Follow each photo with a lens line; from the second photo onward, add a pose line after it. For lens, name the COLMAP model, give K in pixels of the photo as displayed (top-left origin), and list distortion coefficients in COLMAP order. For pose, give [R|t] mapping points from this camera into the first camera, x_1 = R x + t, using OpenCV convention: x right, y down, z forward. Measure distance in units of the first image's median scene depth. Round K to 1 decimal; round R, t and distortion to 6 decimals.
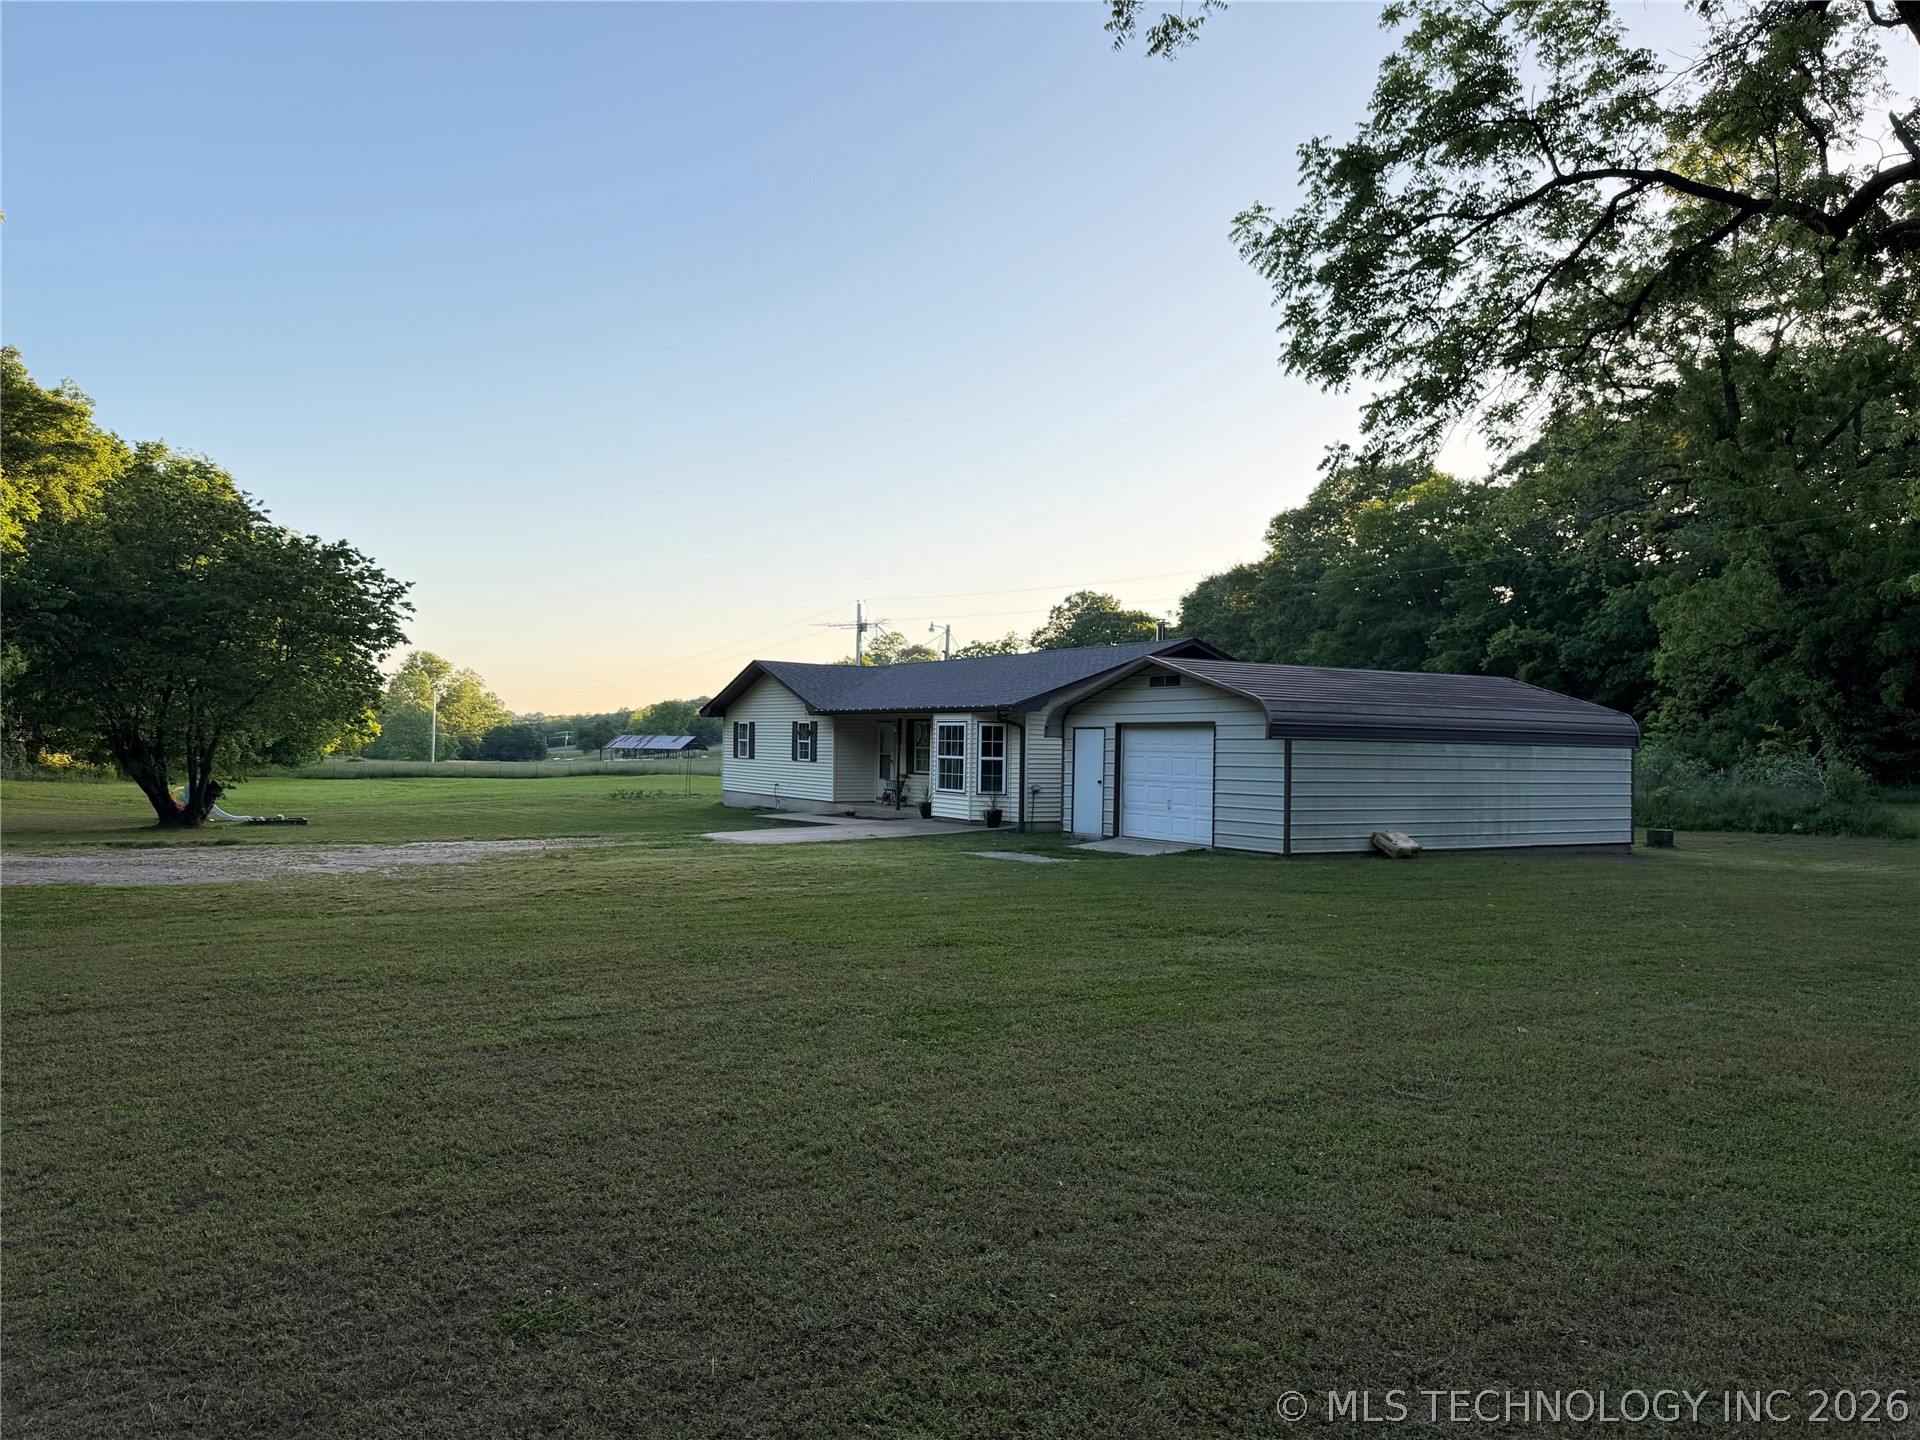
lens RADIAL K [[1468.4, 0, 961.3], [0, 1468.4, 716.4], [0, 0, 1]] dist [0.000336, 0.000170]
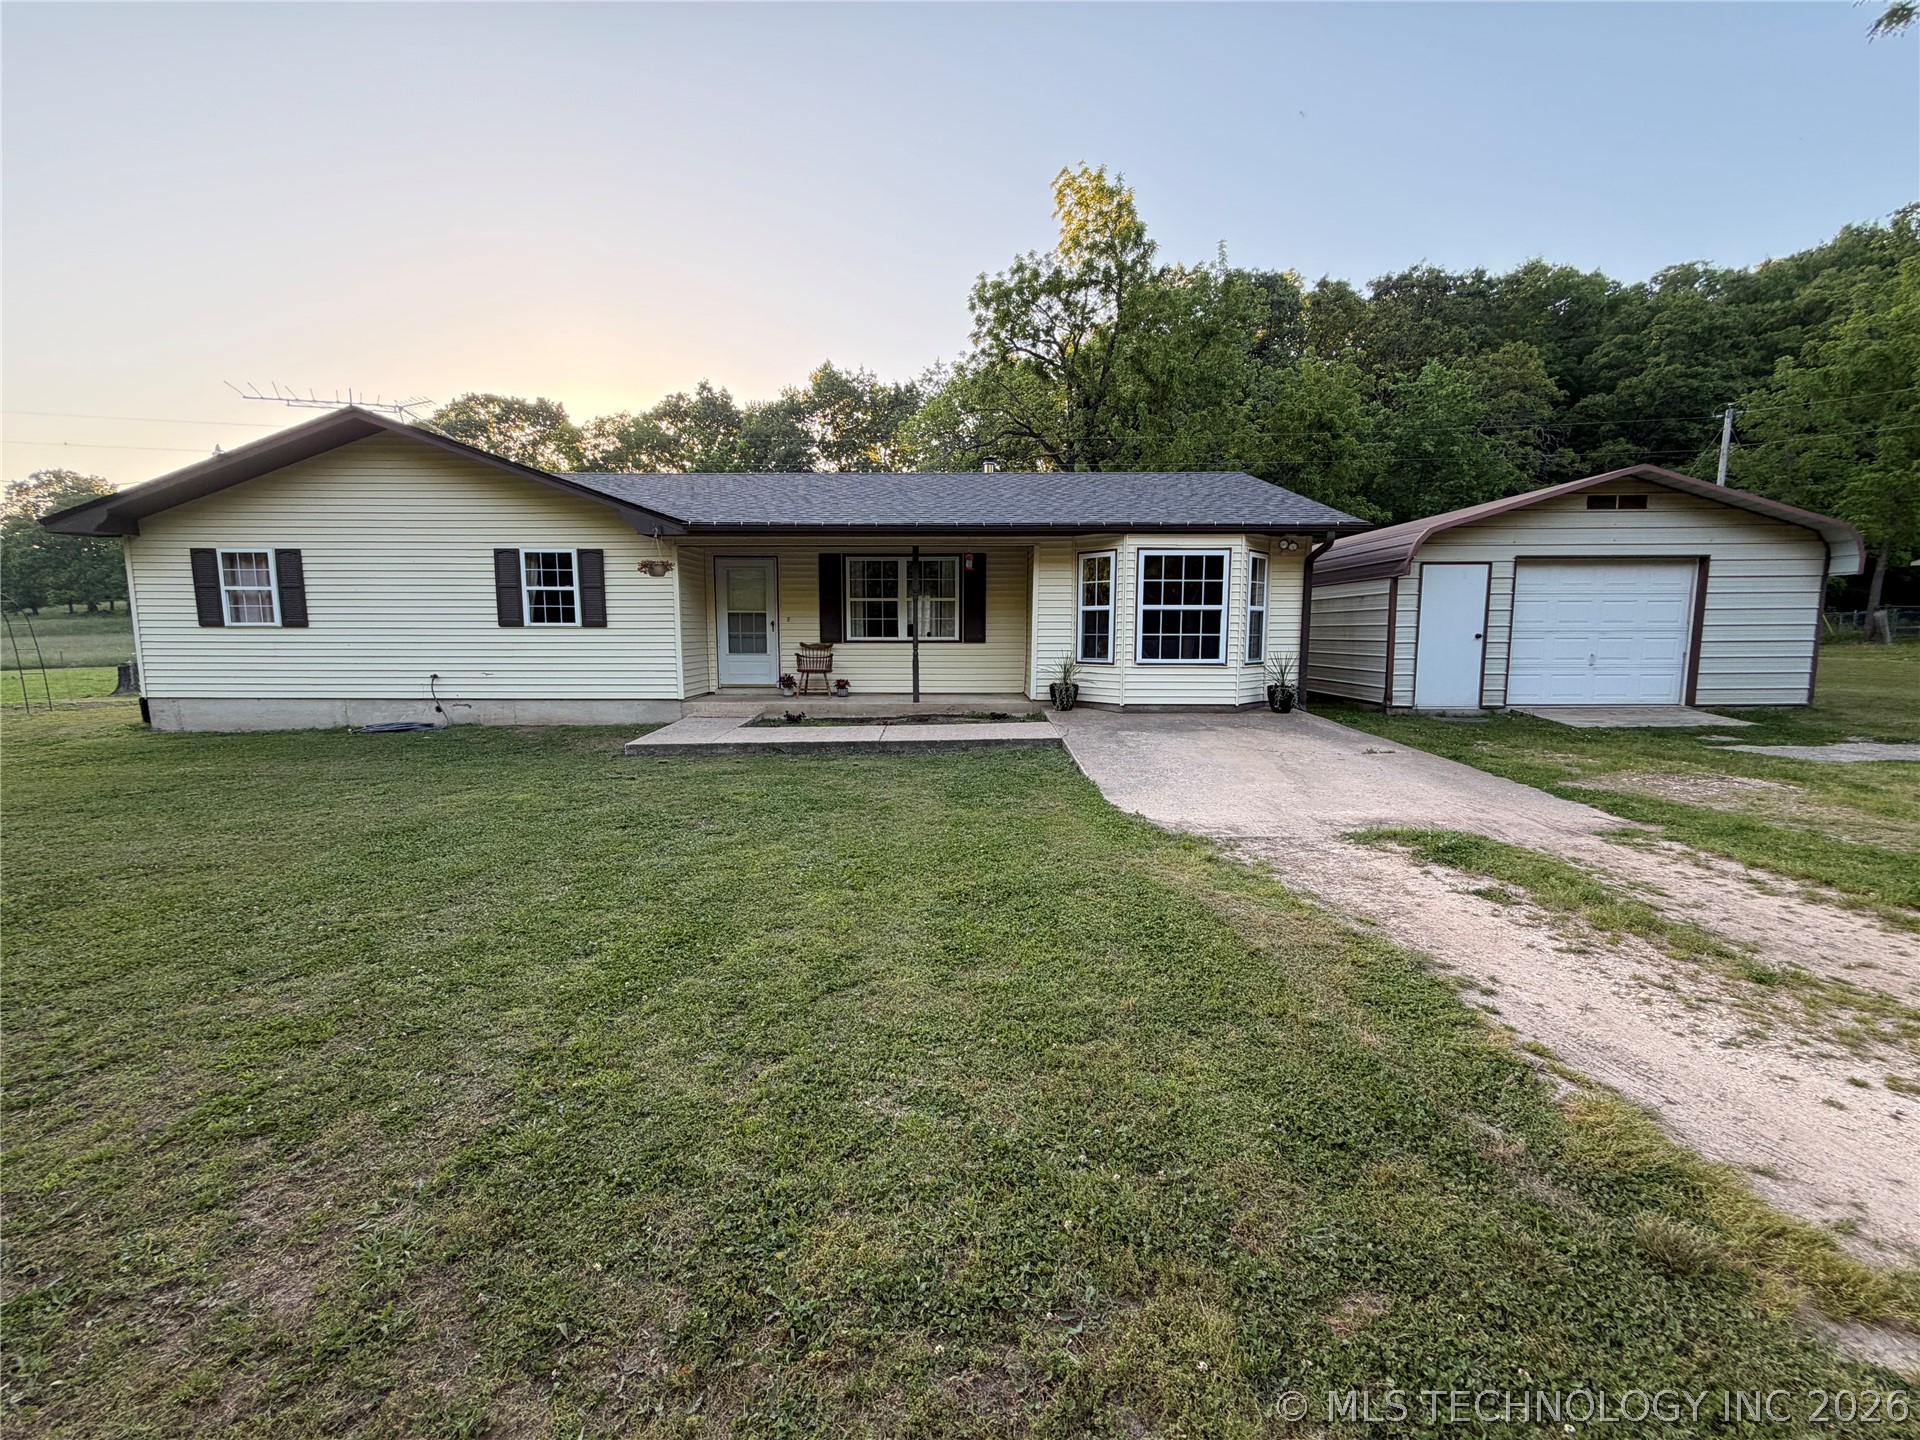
lens RADIAL K [[762.6, 0, 918.8], [0, 762.6, 715.2], [0, 0, 1]] dist [0.002778, 0.000221]
pose [[0.486264, -0.104461, 0.867545, -0.335063], [-0.005696, 0.992429, 0.122691, 0.032937], [-0.873793, -0.064601, 0.481988, 0.907230]]
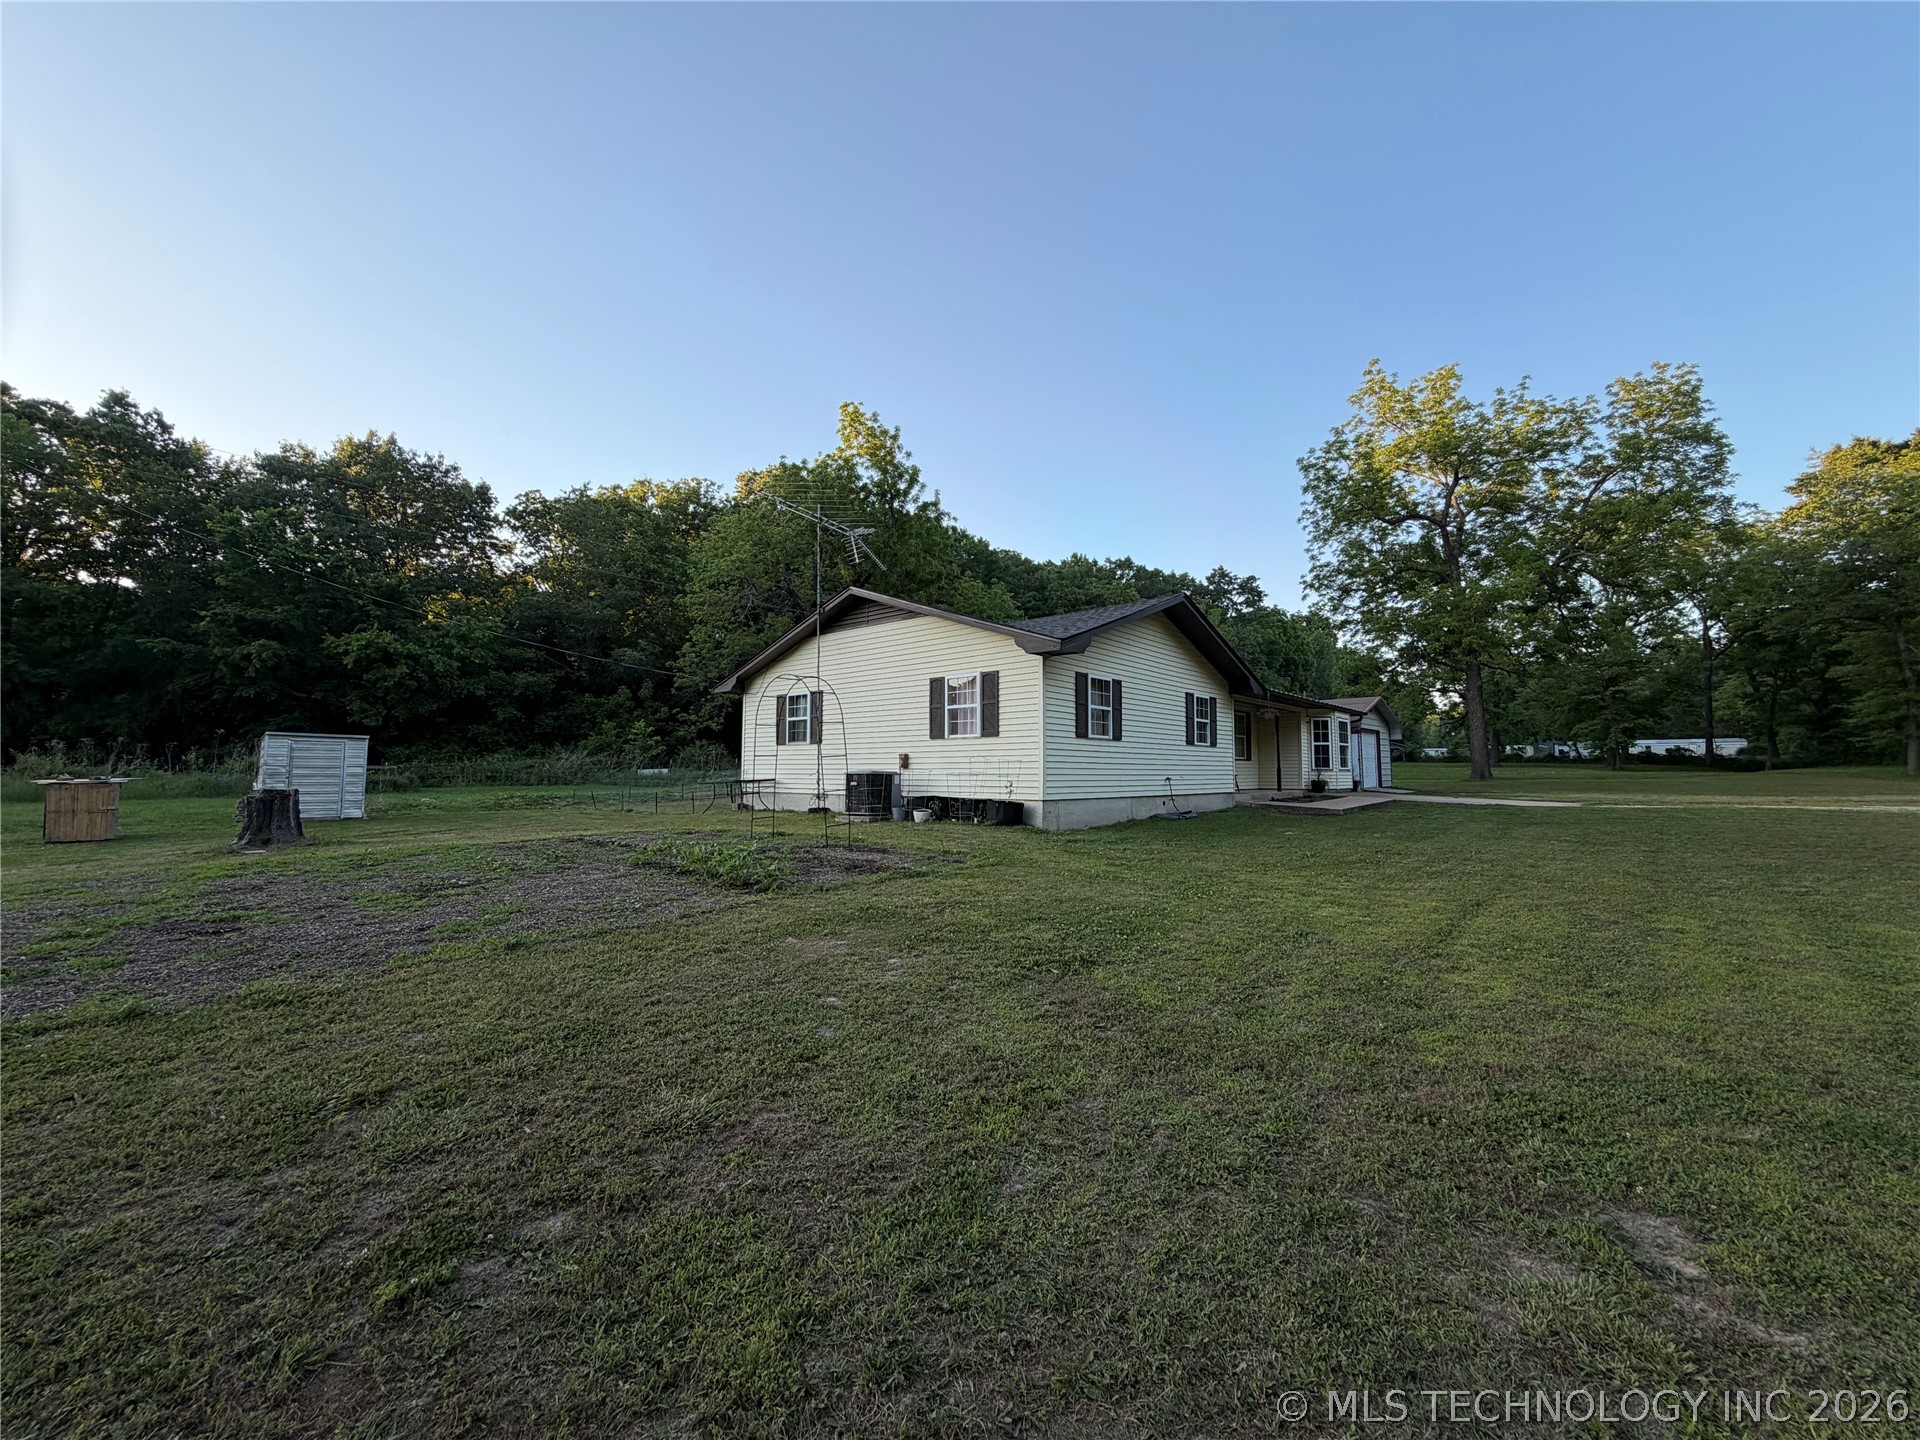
lens RADIAL K [[762.6, 0, 964.1], [0, 762.6, 716.2], [0, 0, 1]] dist [0.002778, 0.000221]
pose [[-0.331923, 0.033676, 0.942705, -0.532484], [-0.036926, 0.998133, -0.048658, 0.046533], [-0.942584, -0.050961, -0.330059, 1.495443]]
